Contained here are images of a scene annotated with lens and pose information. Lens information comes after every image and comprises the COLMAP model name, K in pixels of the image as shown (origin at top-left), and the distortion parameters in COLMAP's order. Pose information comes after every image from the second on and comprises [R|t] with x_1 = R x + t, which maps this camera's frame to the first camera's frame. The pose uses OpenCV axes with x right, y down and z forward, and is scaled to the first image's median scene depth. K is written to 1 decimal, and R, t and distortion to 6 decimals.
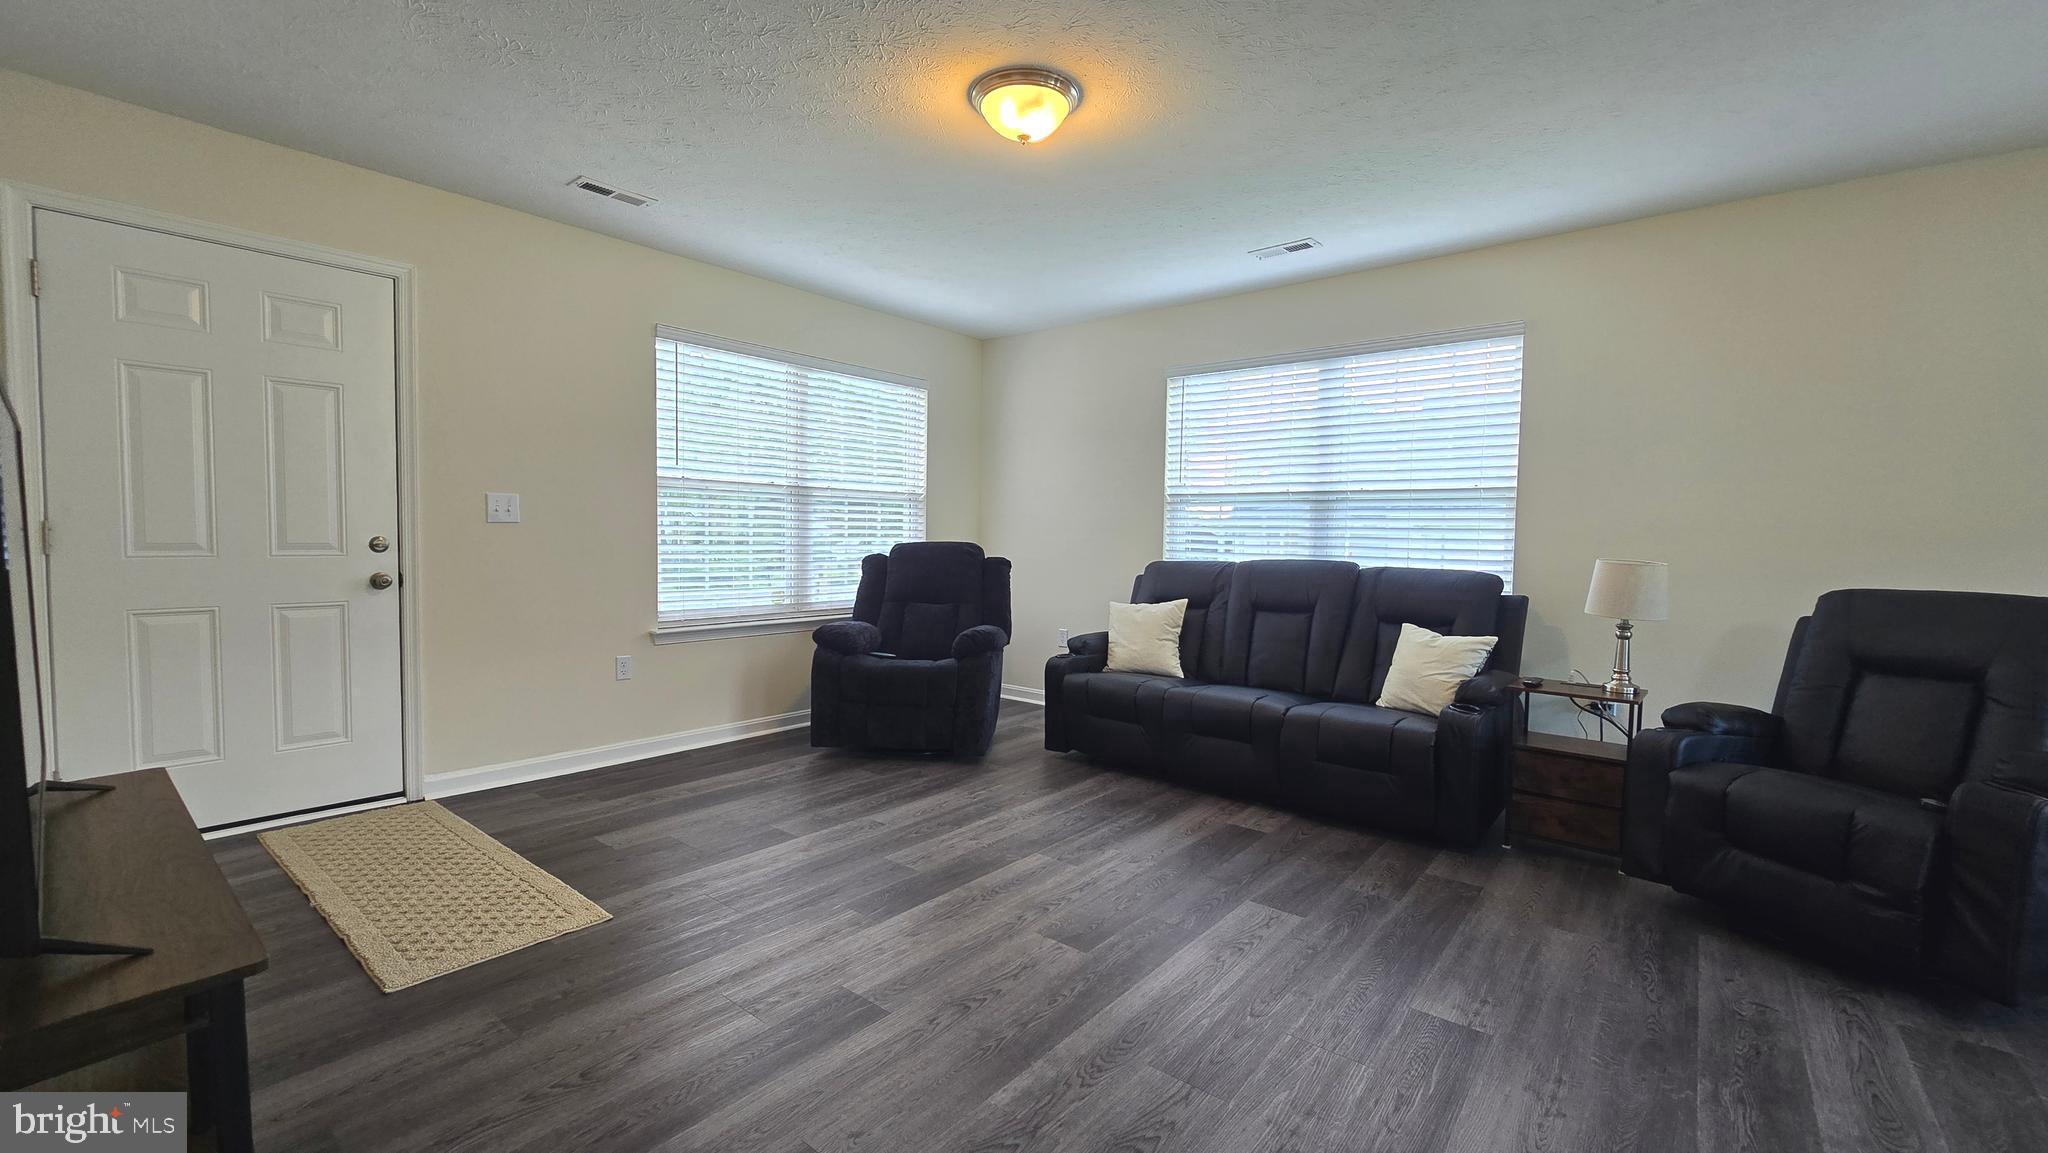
lens RADIAL K [[840.8, 0, 1034.2], [0, 840.8, 578.9], [0, 0, 1]] dist [-0.004511, 0.000771]
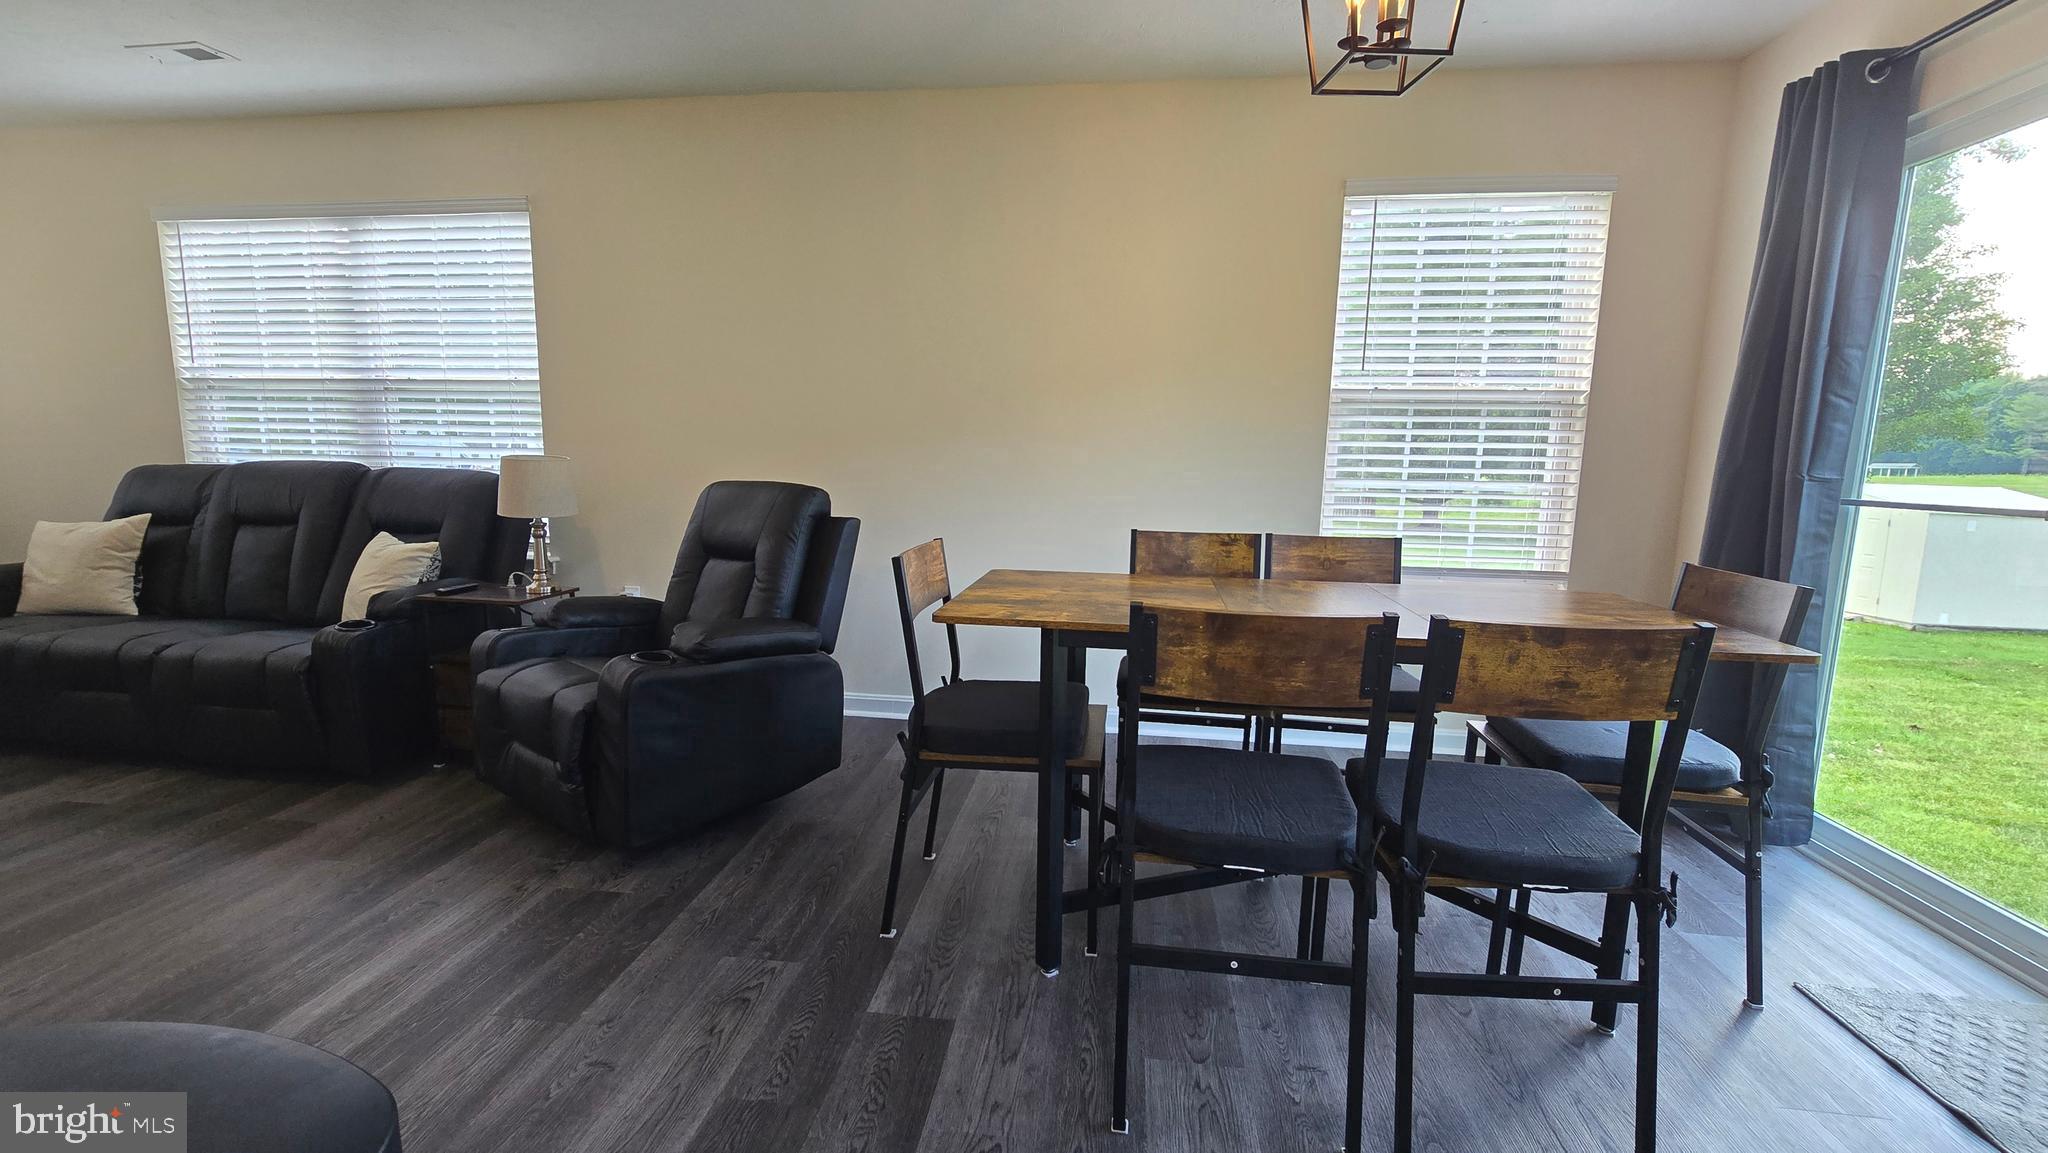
lens RADIAL K [[840.8, 0, 1022.3], [0, 840.8, 576.6], [0, 0, 1]] dist [-0.004511, 0.000771]
pose [[0.849346, -0.076588, 0.522251, 0.475794], [0.022672, 0.993797, 0.108870, 0.016838], [-0.527350, -0.080628, 0.845814, -0.086258]]
